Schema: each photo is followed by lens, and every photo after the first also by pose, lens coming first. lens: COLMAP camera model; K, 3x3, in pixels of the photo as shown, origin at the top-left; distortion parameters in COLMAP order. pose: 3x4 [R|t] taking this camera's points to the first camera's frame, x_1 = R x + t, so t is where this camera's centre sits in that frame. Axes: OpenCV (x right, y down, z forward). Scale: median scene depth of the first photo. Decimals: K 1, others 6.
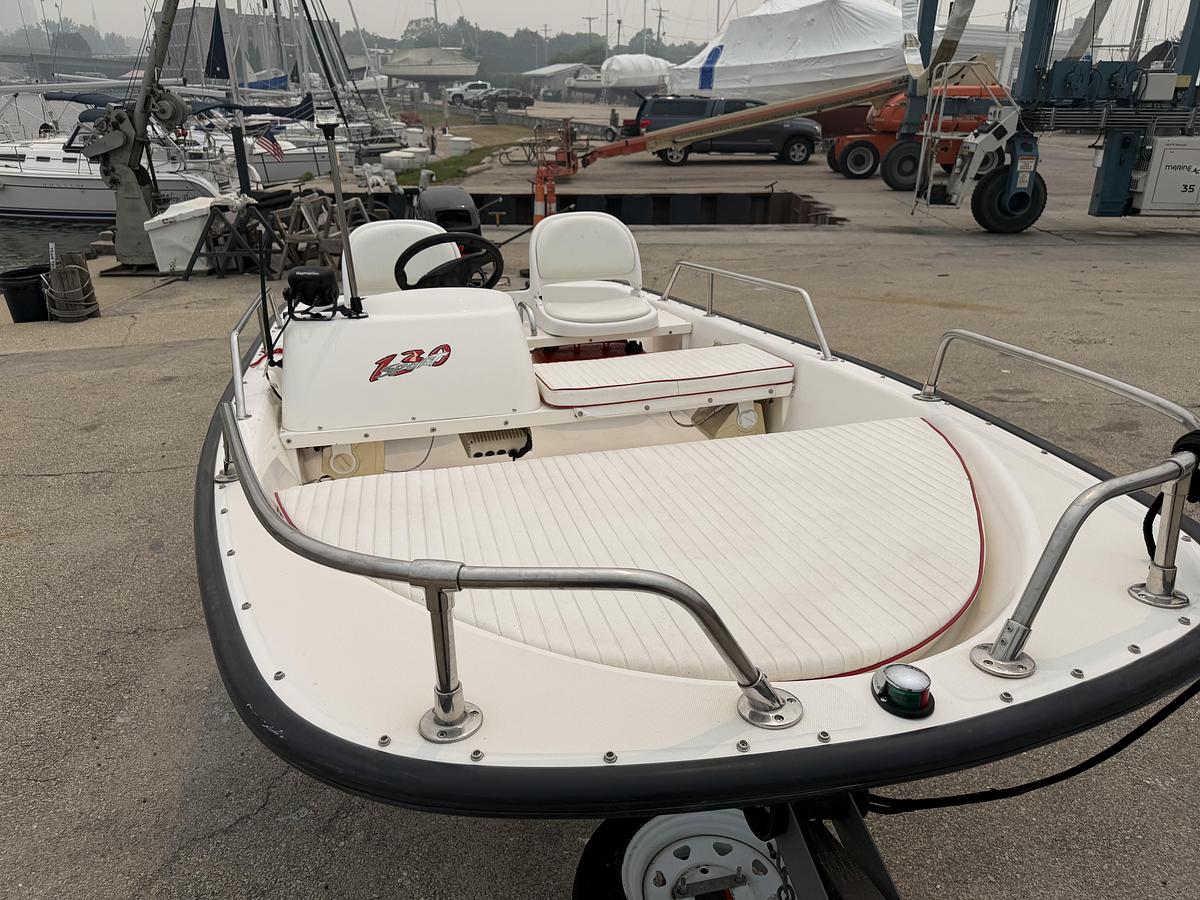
lens RADIAL K [[851.1, 0, 599.7], [0, 851.1, 446.2], [0, 0, 1]] dist [0.045105, -0.061002]
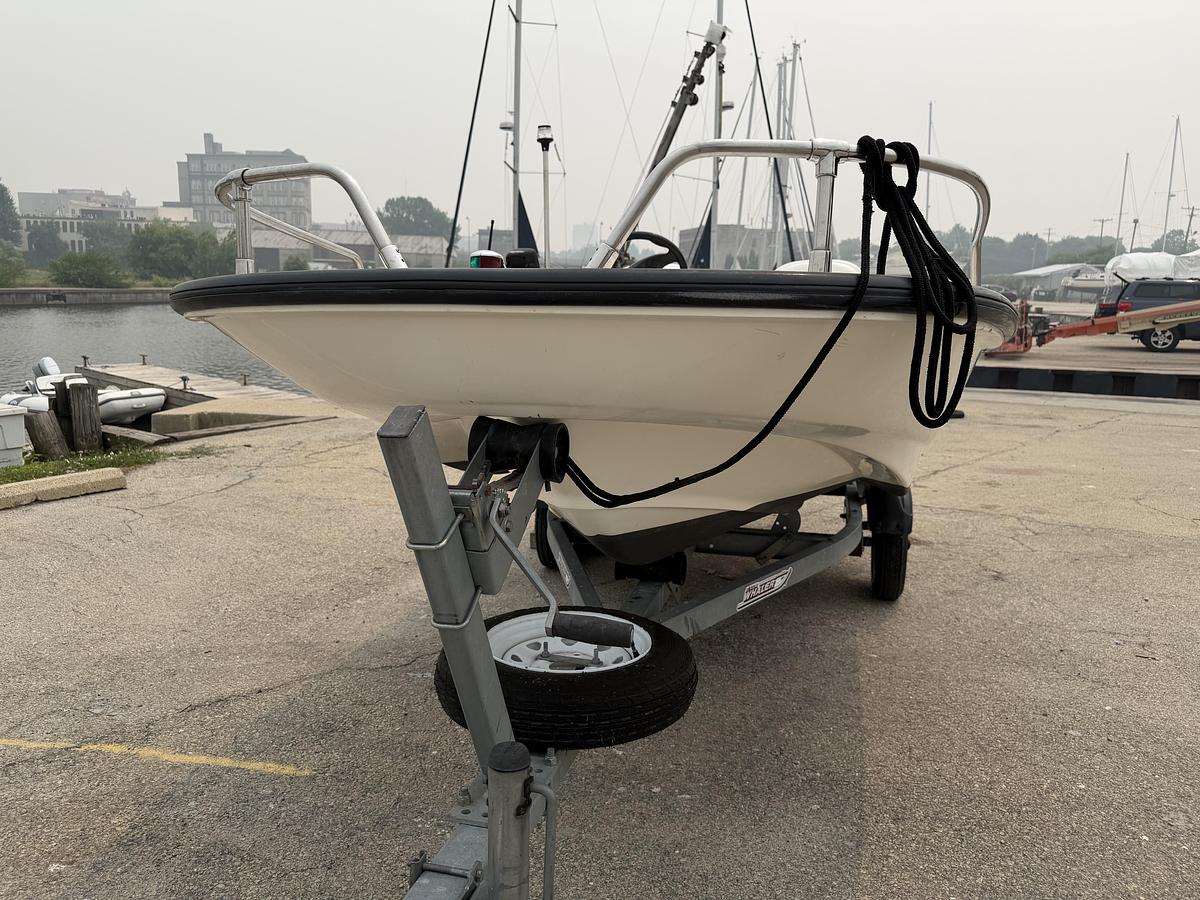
lens RADIAL K [[851.1, 0, 597.7], [0, 851.1, 455.1], [0, 0, 1]] dist [0.045105, -0.061002]
pose [[0.860637, 0.100611, -0.499181, 0.080502], [-0.201686, 0.967469, -0.152730, 0.049506], [0.467576, 0.232122, 0.852931, 0.003533]]
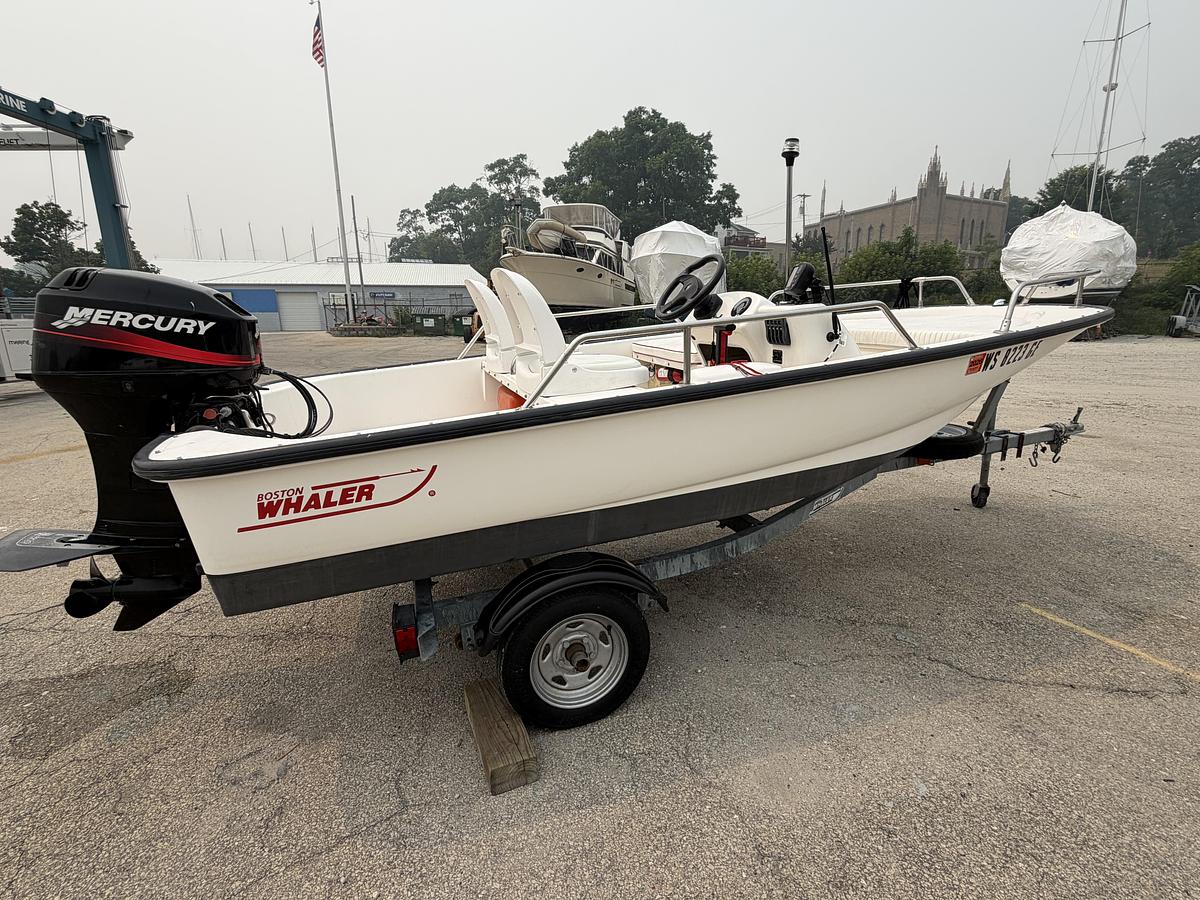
lens RADIAL K [[555.7, 0, 599.9], [0, 555.7, 446.4], [0, 0, 1]] dist [0.002199, -0.001549]
pose [[-0.066902, -0.230375, 0.970799, -0.214884], [0.388737, 0.890076, 0.238009, -0.050958], [-0.918917, 0.393309, 0.030007, 0.247387]]
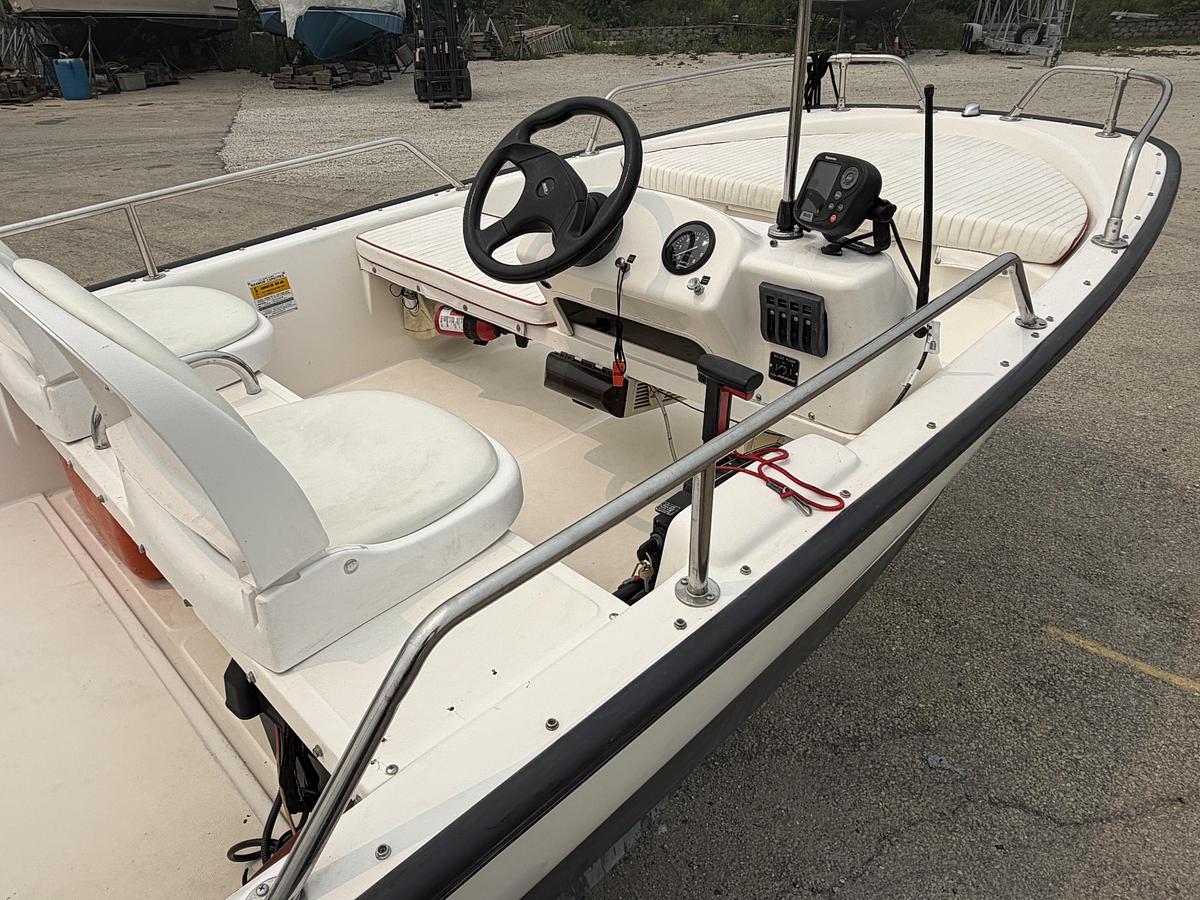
lens RADIAL K [[830.0, 0, 585.6], [0, 830.0, 446.0], [0, 0, 1]] dist [-0.000380, 0.000324]
pose [[-0.468054, -0.407835, 0.783962, -0.134036], [0.347970, 0.730407, 0.587726, -0.078955], [-0.812307, 0.547883, -0.199956, 0.242066]]
